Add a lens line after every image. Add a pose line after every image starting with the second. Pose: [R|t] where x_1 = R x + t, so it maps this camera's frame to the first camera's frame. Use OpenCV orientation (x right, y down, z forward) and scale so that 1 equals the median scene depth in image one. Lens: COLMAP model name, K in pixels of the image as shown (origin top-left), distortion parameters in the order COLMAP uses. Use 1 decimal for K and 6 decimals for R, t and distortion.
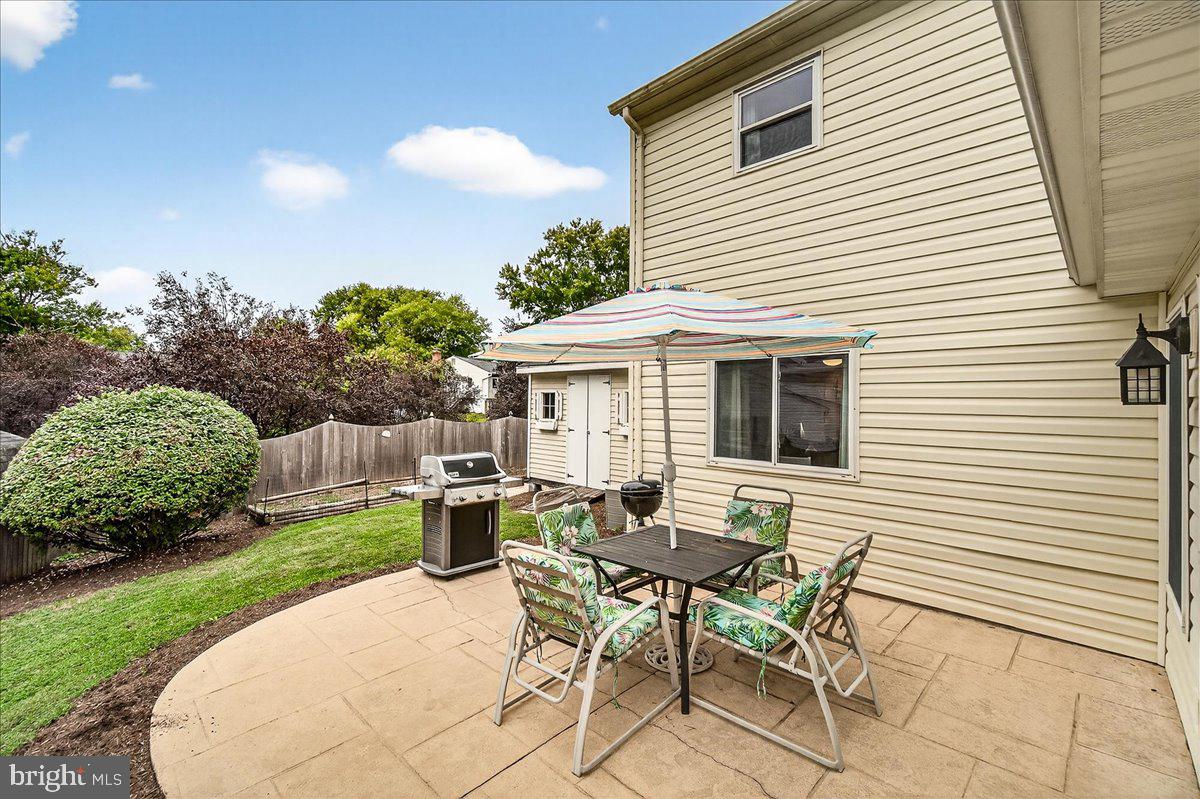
lens RADIAL K [[514.9, 0, 593.5], [0, 514.9, 397.0], [0, 0, 1]] dist [-0.001305, 0.000152]
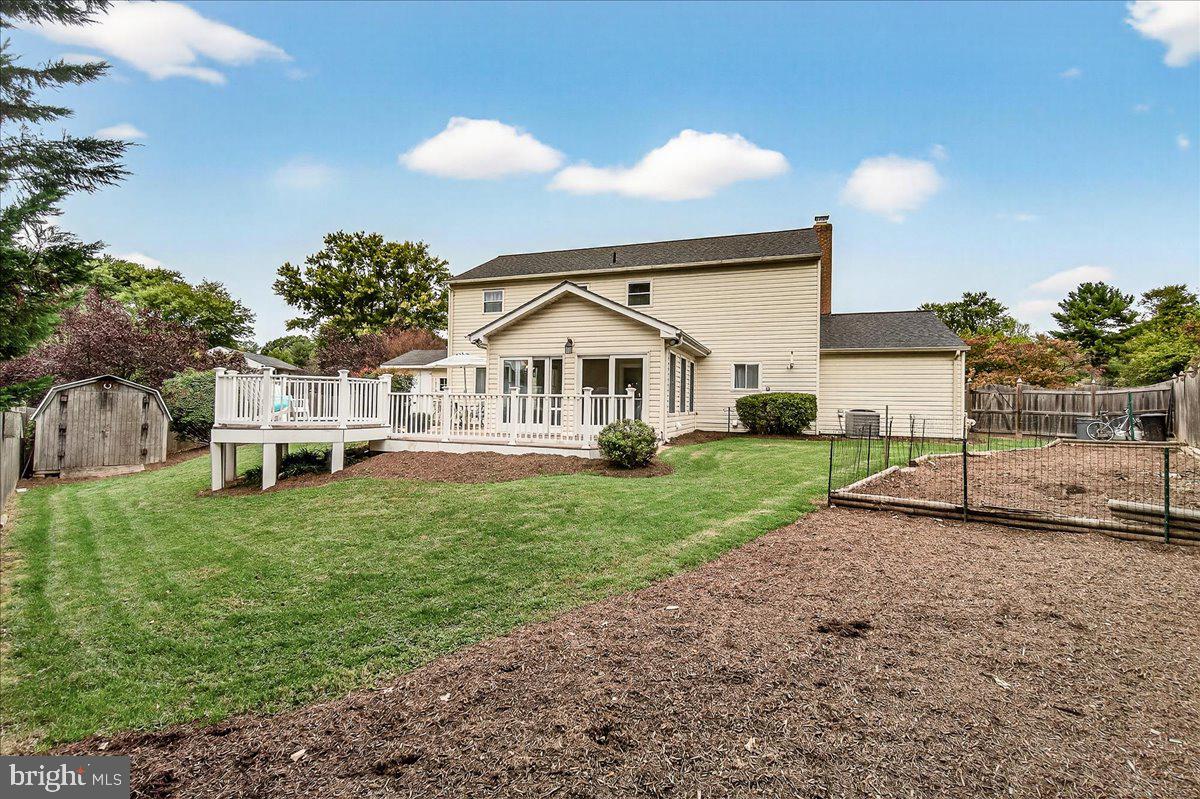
lens RADIAL K [[554.1, 0, 597.9], [0, 554.1, 391.5], [0, 0, 1]] dist [0.000753, -0.000052]
pose [[0.904951, 0.018568, 0.425110, -0.067125], [-0.013591, 0.999799, -0.014738, 0.014791], [-0.425298, 0.007560, 0.905022, -0.302995]]
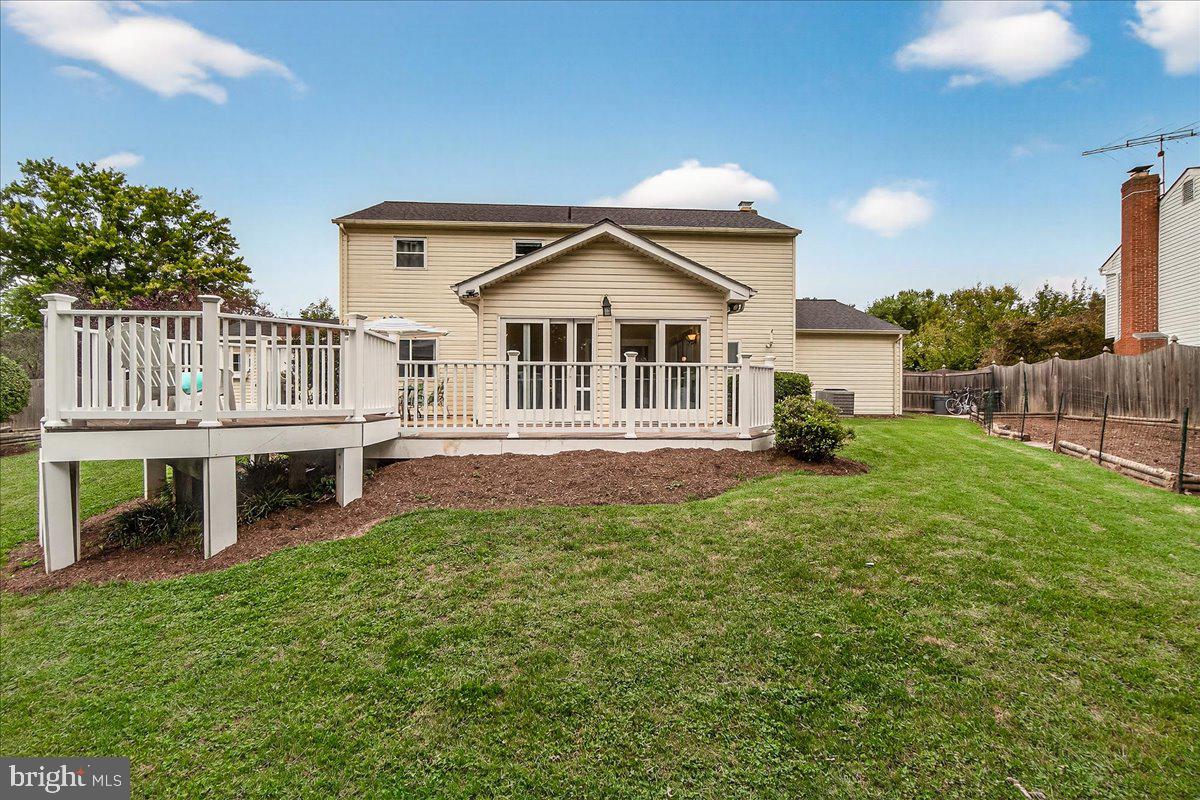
lens RADIAL K [[514.9, 0, 596.6], [0, 514.9, 402.2], [0, 0, 1]] dist [-0.001305, 0.000152]
pose [[0.658036, -0.011792, 0.752894, -0.115741], [-0.004784, 0.999792, 0.019840, 0.021176], [-0.752972, -0.016657, 0.657842, -0.169457]]
